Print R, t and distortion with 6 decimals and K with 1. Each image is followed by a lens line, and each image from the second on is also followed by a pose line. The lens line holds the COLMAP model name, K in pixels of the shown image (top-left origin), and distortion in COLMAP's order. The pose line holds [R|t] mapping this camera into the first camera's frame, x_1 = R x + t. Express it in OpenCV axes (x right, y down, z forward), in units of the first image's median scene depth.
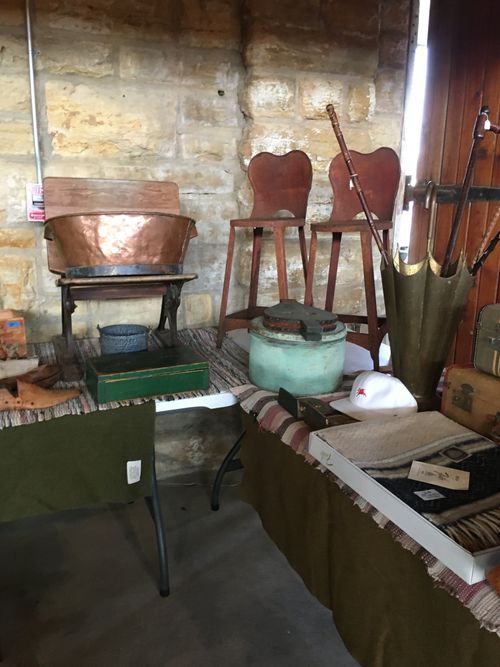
lens RADIAL K [[570.5, 0, 248.2], [0, 570.5, 334.9], [0, 0, 1]] dist [0.036133, -0.022167]
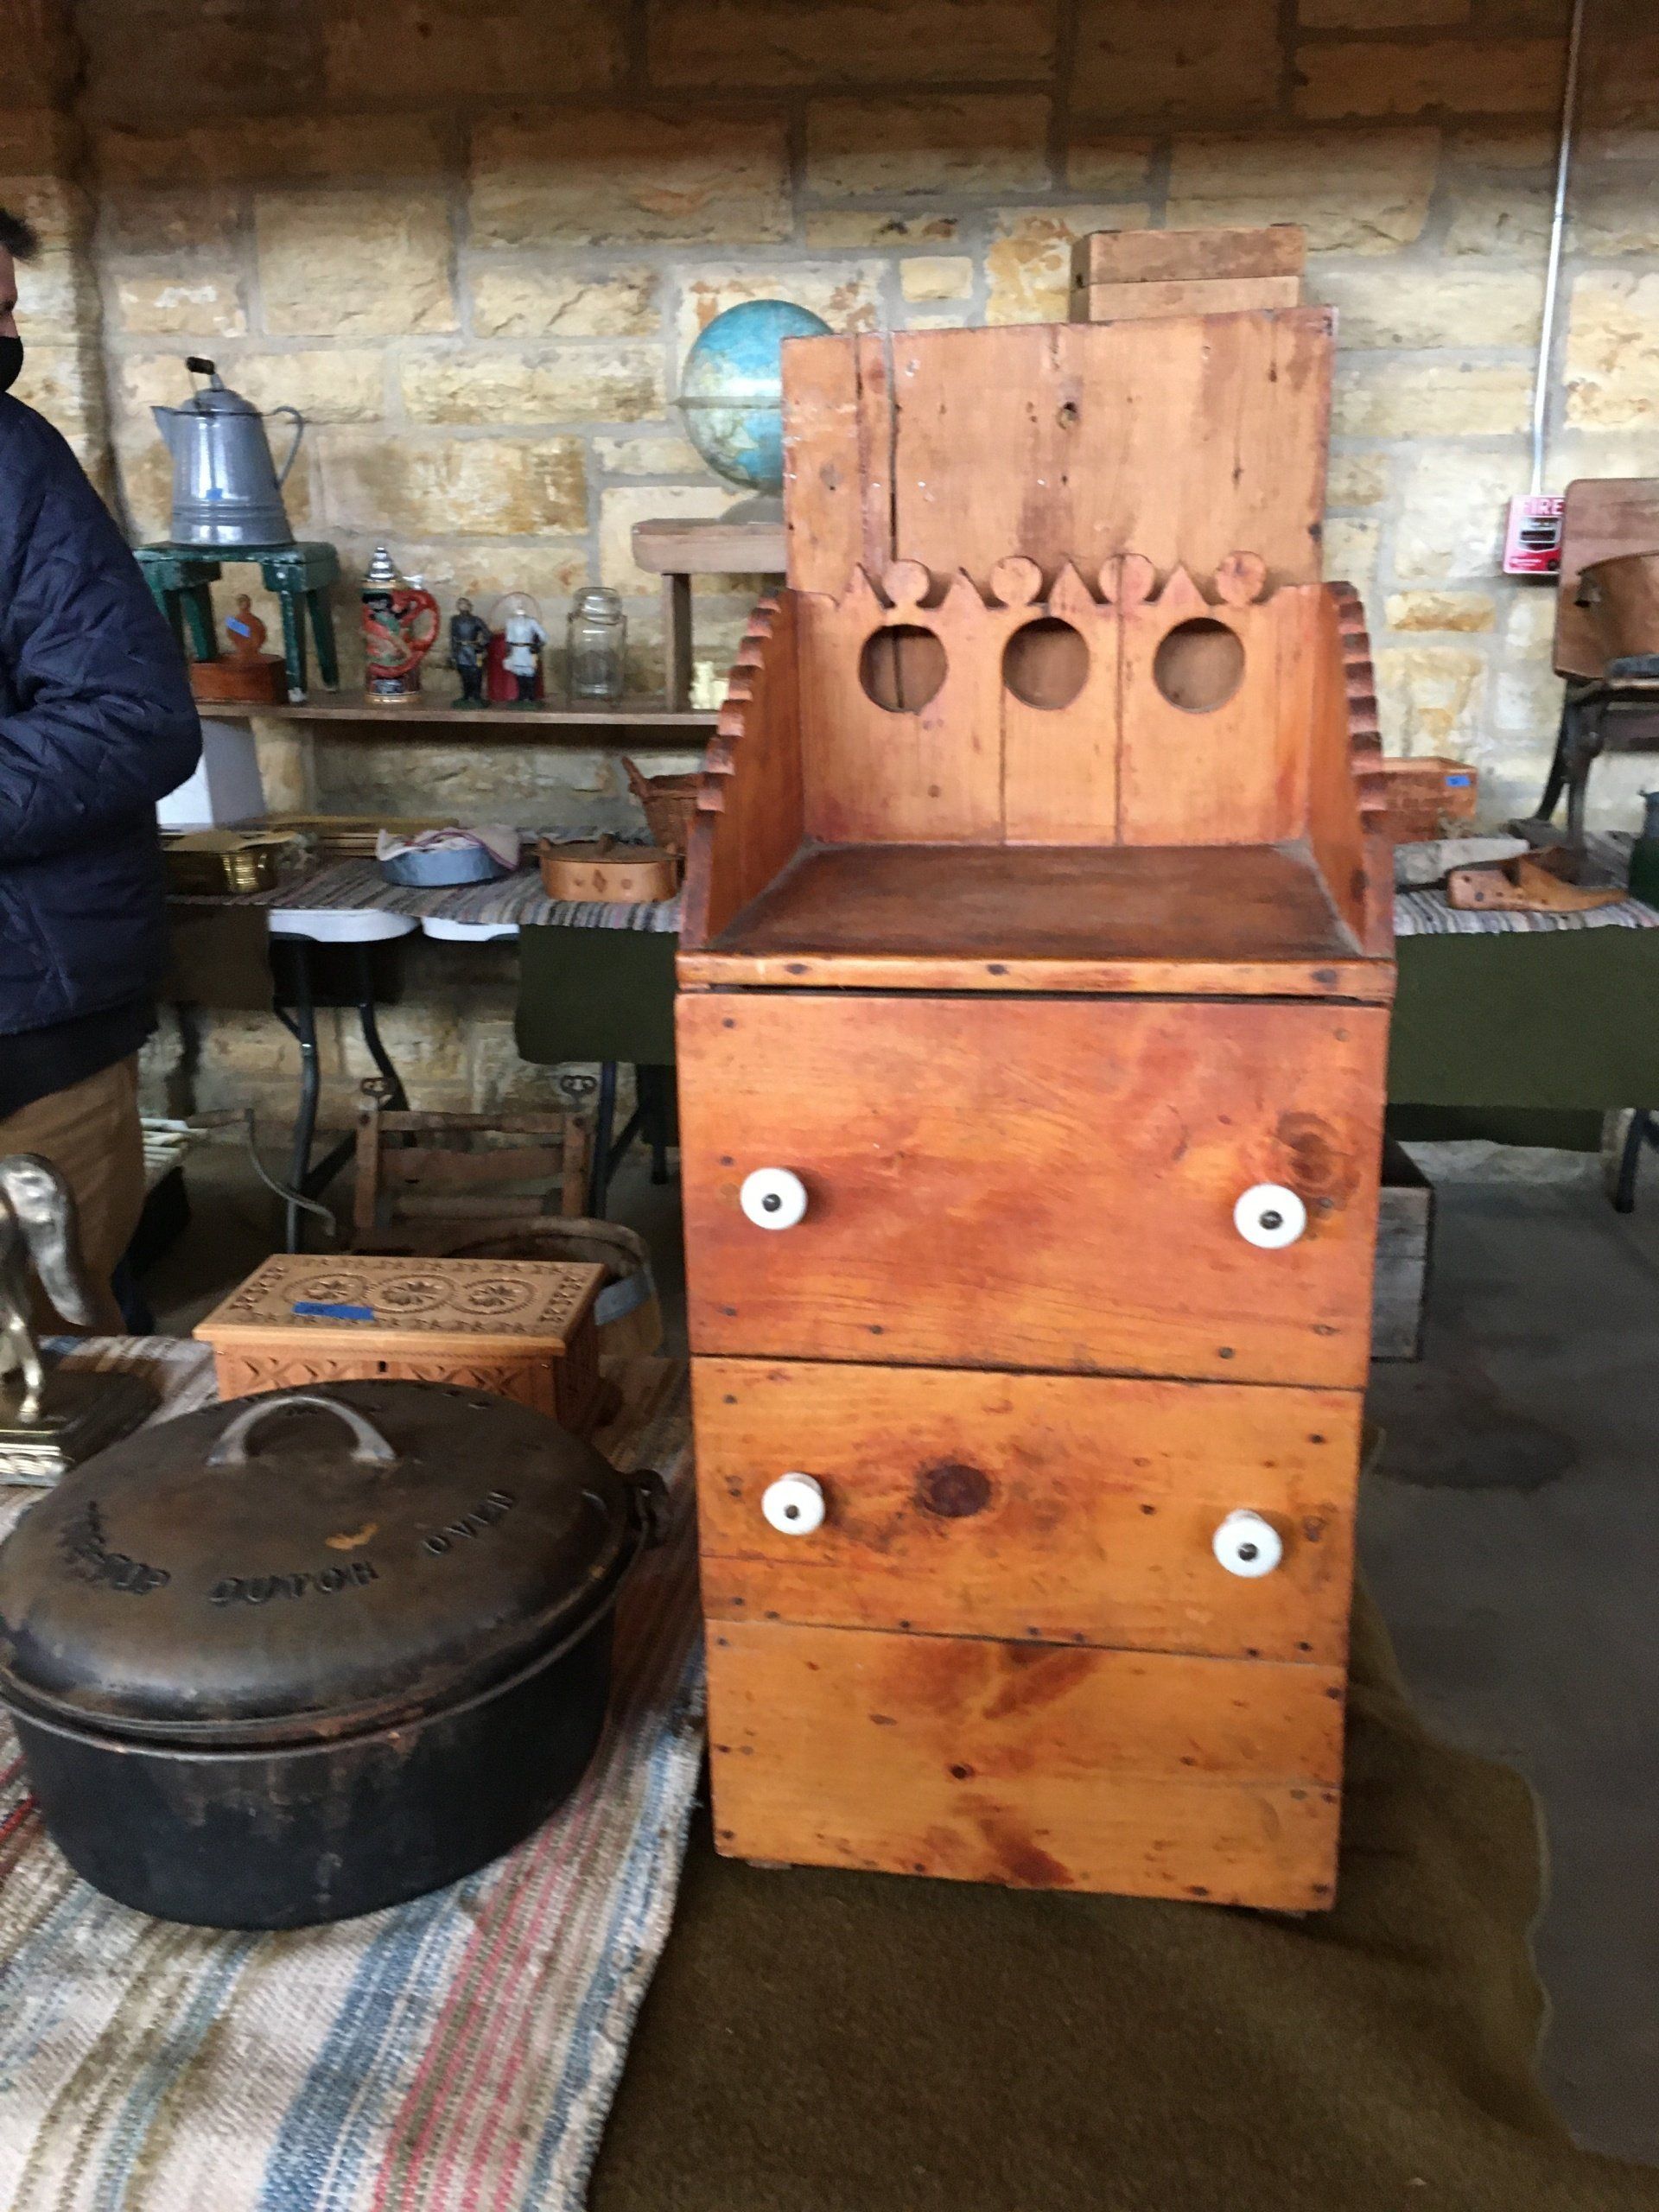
lens RADIAL K [[1891.9, 0, 838.7], [0, 1891.9, 1102.9], [0, 0, 1]] dist [0.036133, -0.022167]
pose [[0.877944, 0.114688, -0.464824, -0.073364], [-0.087956, 0.992997, 0.078877, 0.168187], [0.470615, -0.028366, 0.881883, -0.696045]]
